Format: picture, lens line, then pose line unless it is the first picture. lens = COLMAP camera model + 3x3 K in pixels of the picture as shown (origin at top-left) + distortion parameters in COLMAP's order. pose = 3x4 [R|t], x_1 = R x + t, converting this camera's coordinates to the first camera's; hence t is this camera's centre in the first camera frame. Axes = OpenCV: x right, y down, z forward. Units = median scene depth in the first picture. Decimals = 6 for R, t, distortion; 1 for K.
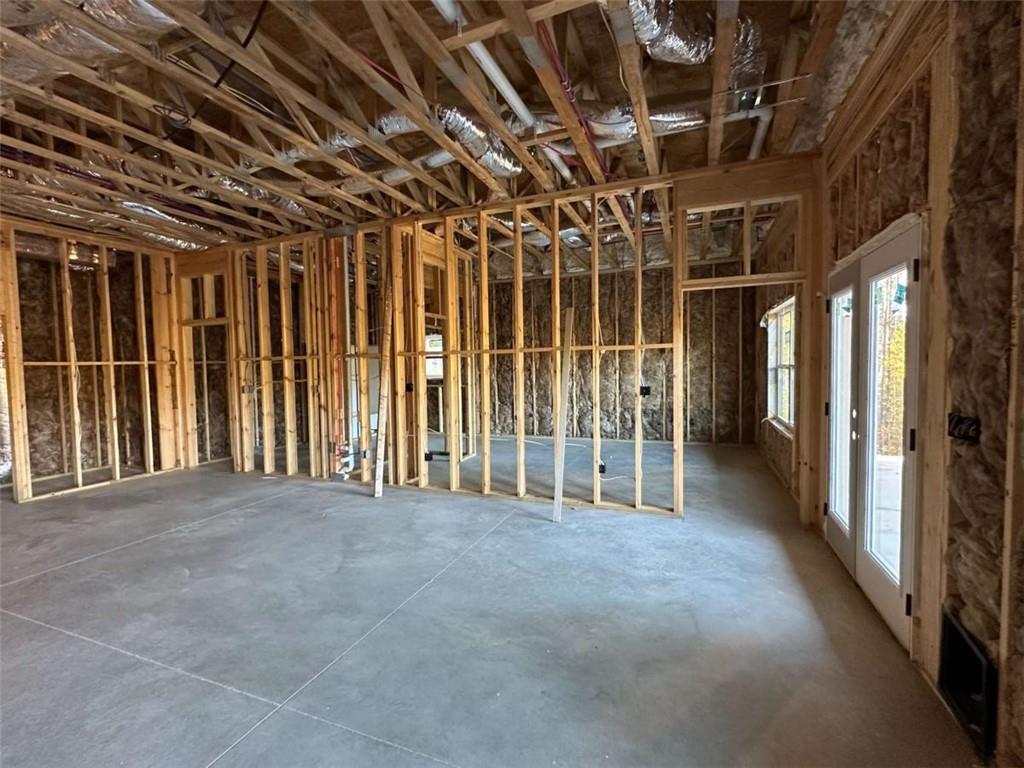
lens RADIAL K [[461.0, 0, 510.9], [0, 461.0, 385.0], [0, 0, 1]] dist [-0.002815, -0.000071]
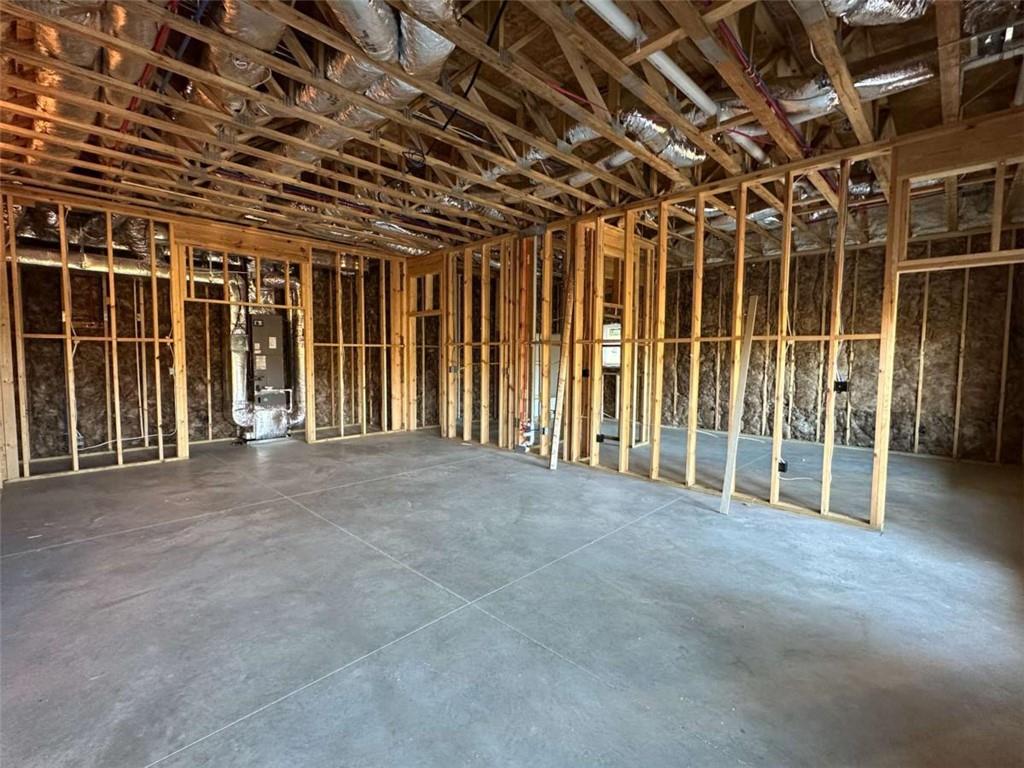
lens RADIAL K [[461.0, 0, 510.3], [0, 461.0, 384.1], [0, 0, 1]] dist [-0.002815, -0.000071]
pose [[0.923070, 0.050581, -0.381292, 0.030334], [-0.042446, 0.998657, 0.029722, 0.007119], [0.382283, -0.011252, 0.923977, -0.065510]]
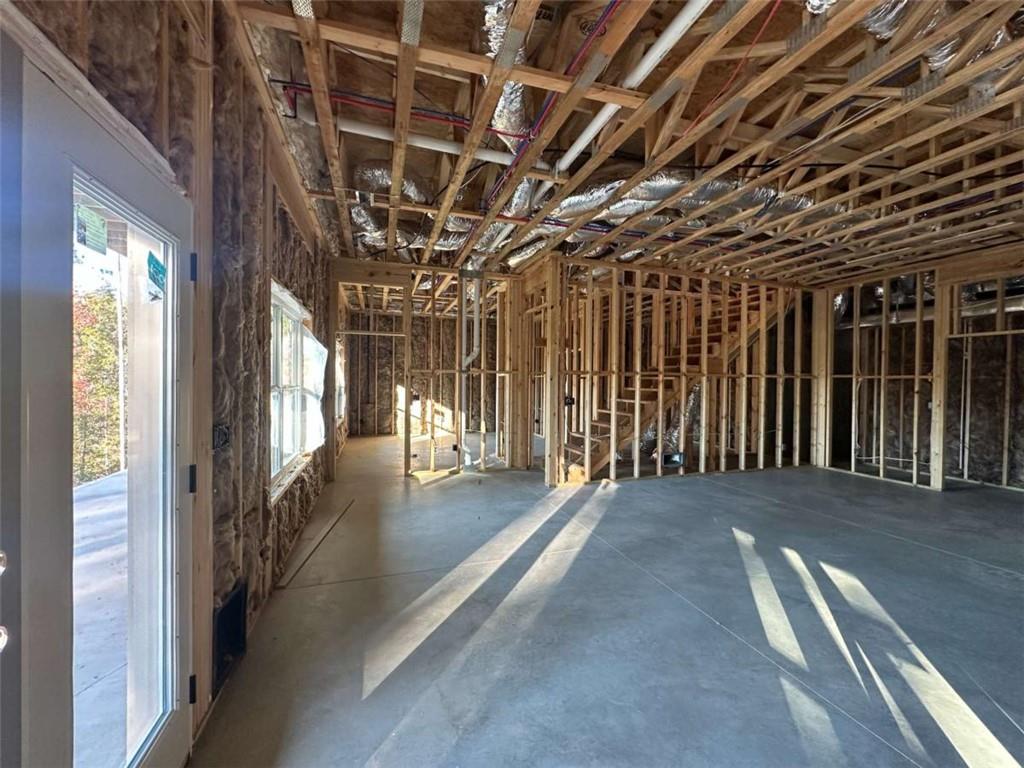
lens RADIAL K [[407.1, 0, 512.3], [0, 407.1, 383.6], [0, 0, 1]] dist [-0.001978, 0.000288]
pose [[-0.766122, 0.012960, -0.642565, 0.362925], [-0.027325, 0.998236, 0.052714, -0.038841], [0.642114, 0.057944, -0.764416, 0.759118]]
